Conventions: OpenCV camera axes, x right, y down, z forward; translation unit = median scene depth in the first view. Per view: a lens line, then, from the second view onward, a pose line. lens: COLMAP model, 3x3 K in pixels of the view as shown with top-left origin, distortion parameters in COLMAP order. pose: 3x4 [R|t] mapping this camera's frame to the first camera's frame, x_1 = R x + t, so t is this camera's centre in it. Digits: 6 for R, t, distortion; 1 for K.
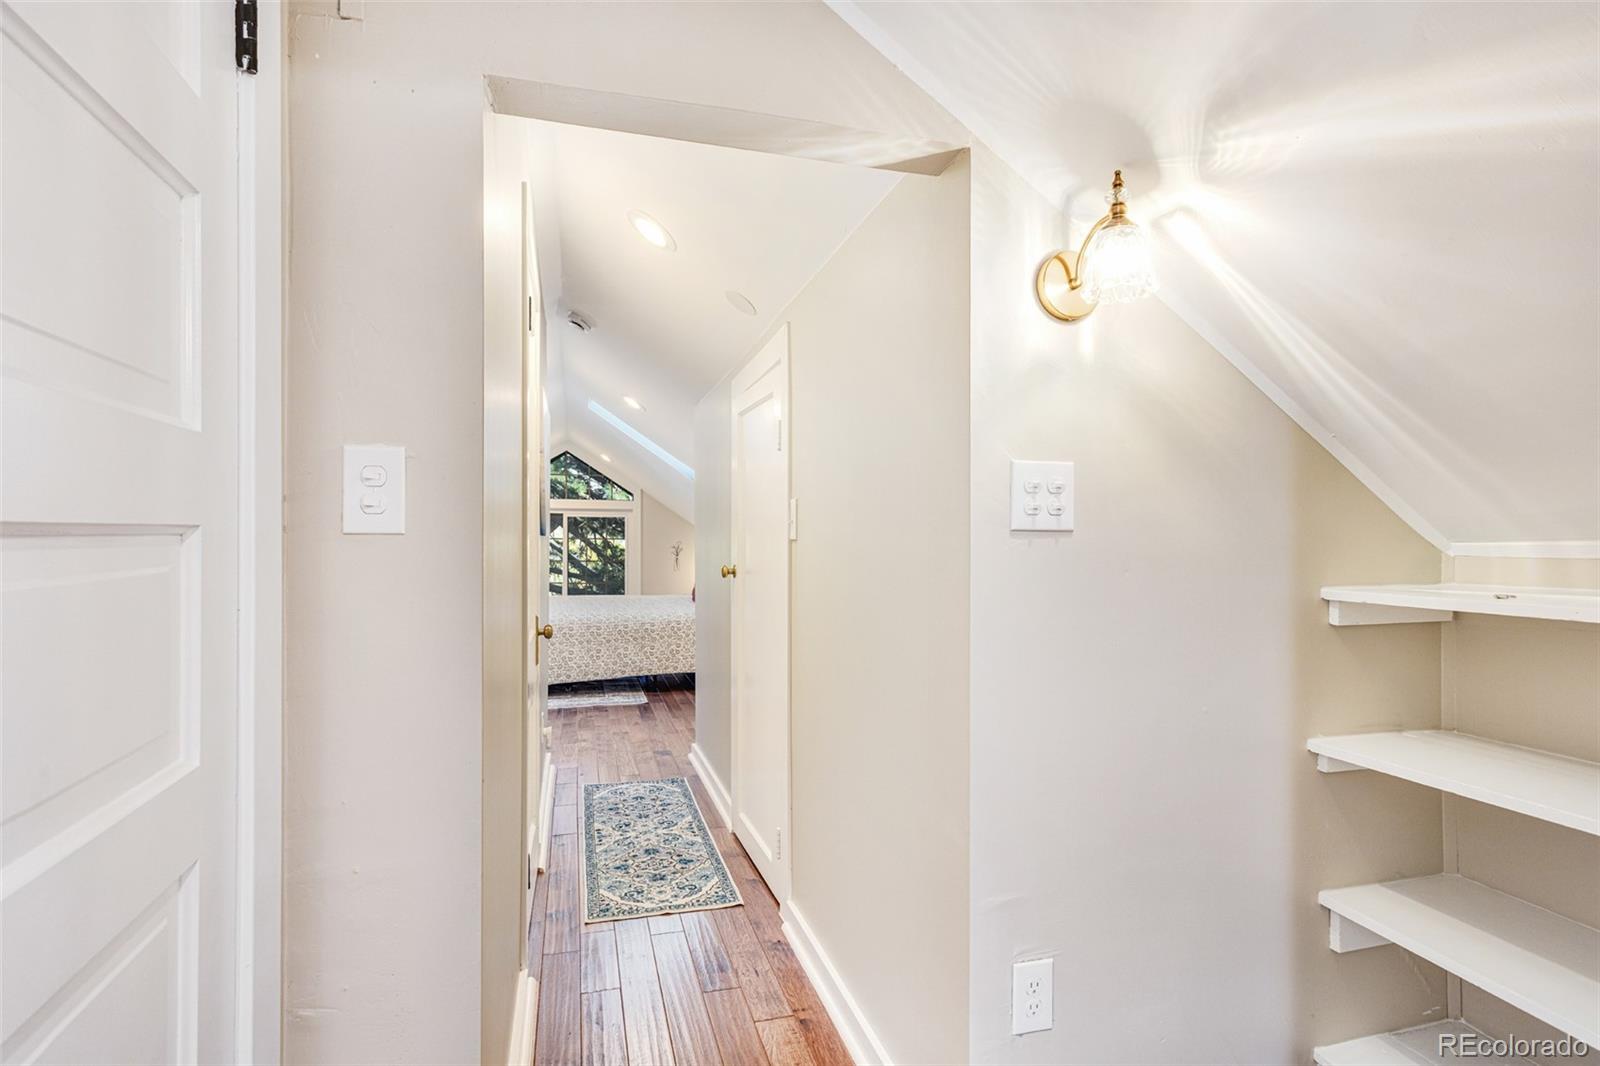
lens RADIAL K [[818.0, 0, 798.0], [0, 818.0, 540.4], [0, 0, 1]] dist [0.008300, 0.001396]
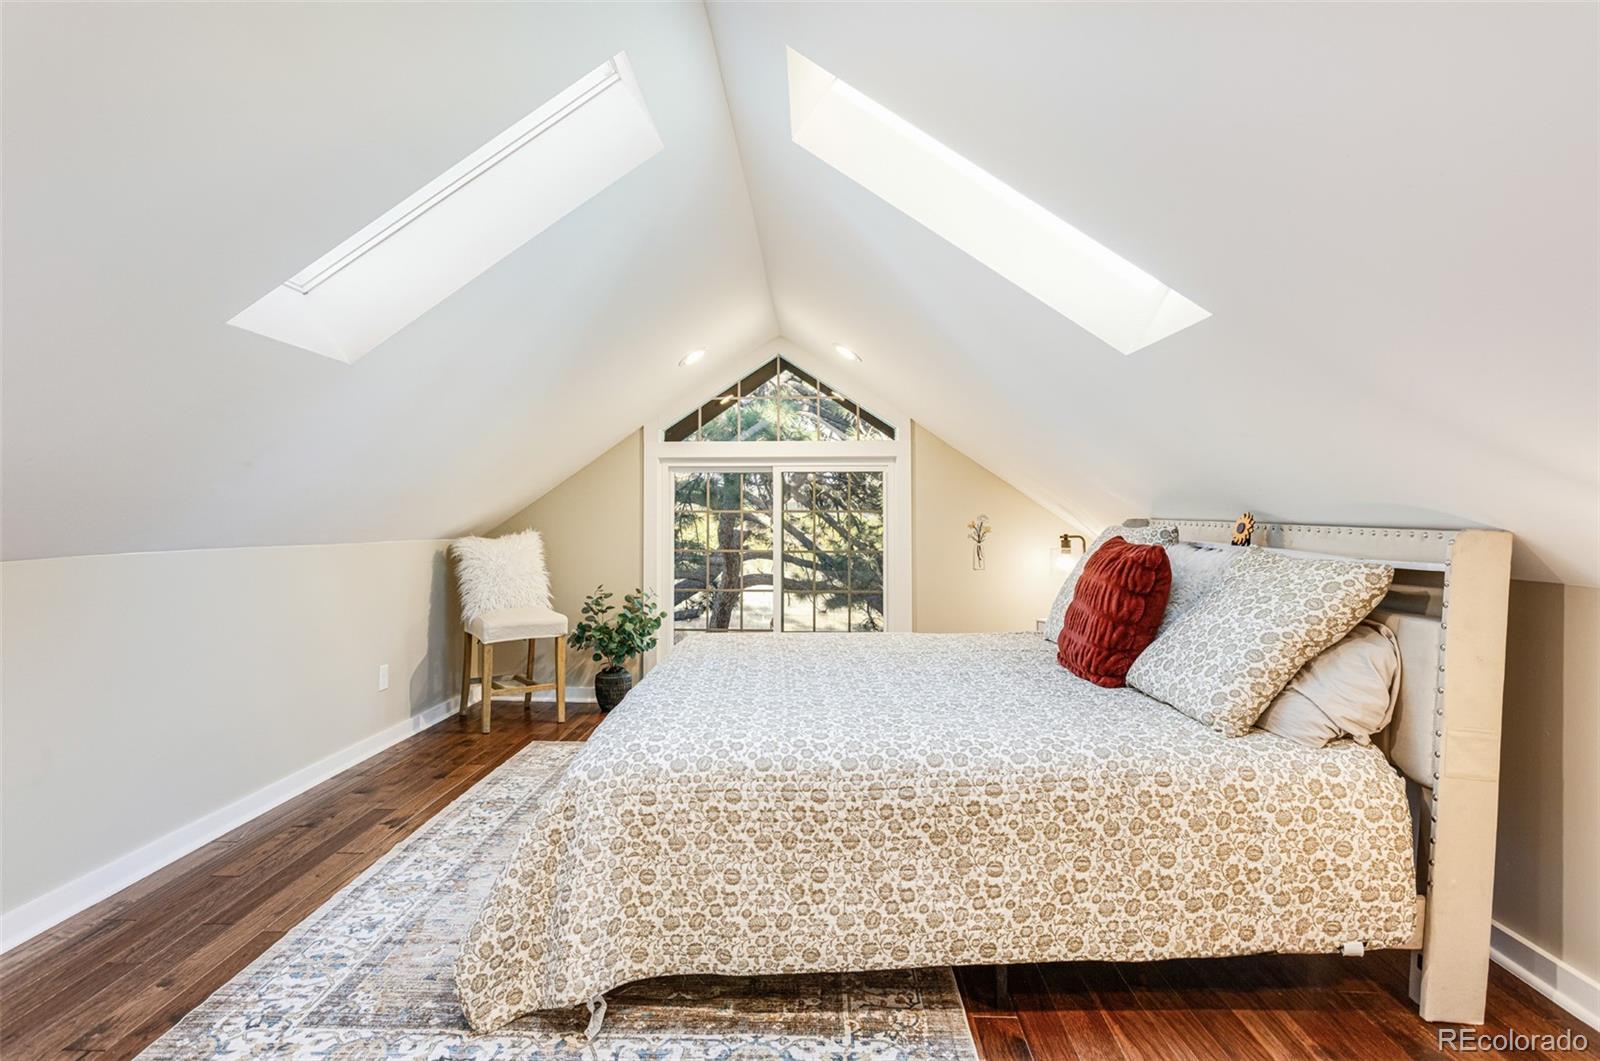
lens RADIAL K [[875.9, 0, 800.7], [0, 875.9, 528.3], [0, 0, 1]] dist [-0.000182, -0.000004]
pose [[0.958536, -0.002688, -0.284959, -0.129236], [0.006582, 0.999898, 0.012709, 0.002134], [0.284895, -0.014058, 0.958456, 0.565280]]
